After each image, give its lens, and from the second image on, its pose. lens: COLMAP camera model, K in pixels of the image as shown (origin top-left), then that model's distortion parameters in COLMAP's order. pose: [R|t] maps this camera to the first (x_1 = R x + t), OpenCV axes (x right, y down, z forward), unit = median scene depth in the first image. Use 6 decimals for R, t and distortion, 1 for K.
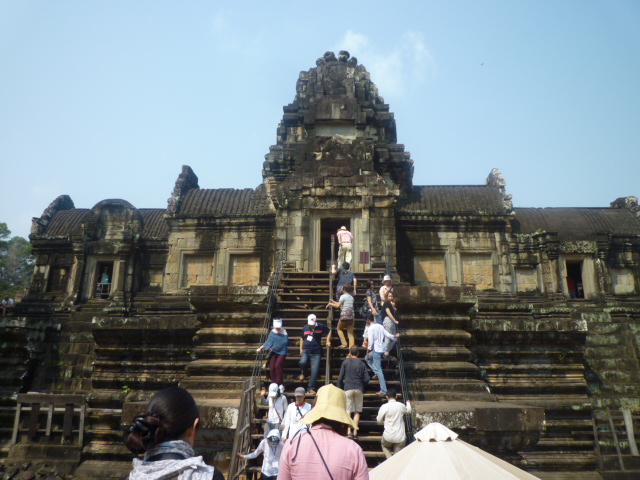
lens RADIAL K [[459.2, 0, 320.0], [0, 459.2, 240.0], [0, 0, 1]] dist [0.001211, -0.051095]
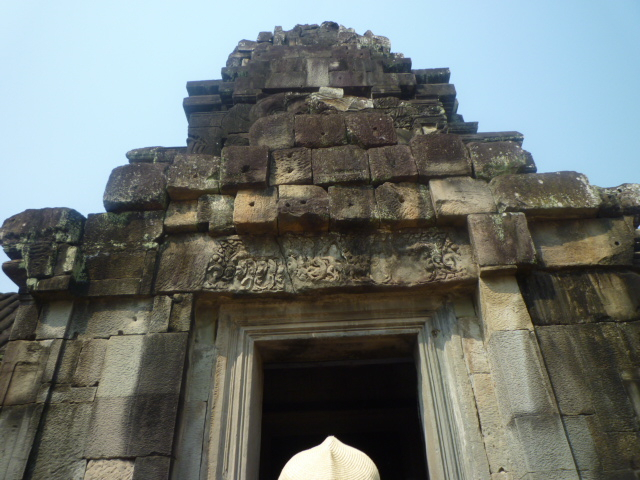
lens RADIAL K [[459.2, 0, 320.0], [0, 459.2, 240.0], [0, 0, 1]] dist [0.001211, -0.051095]
pose [[0.998946, -0.030550, 0.034248, 0.020337], [0.040229, 0.942044, -0.333068, -0.022644], [-0.022088, 0.334094, 0.942281, 0.749896]]
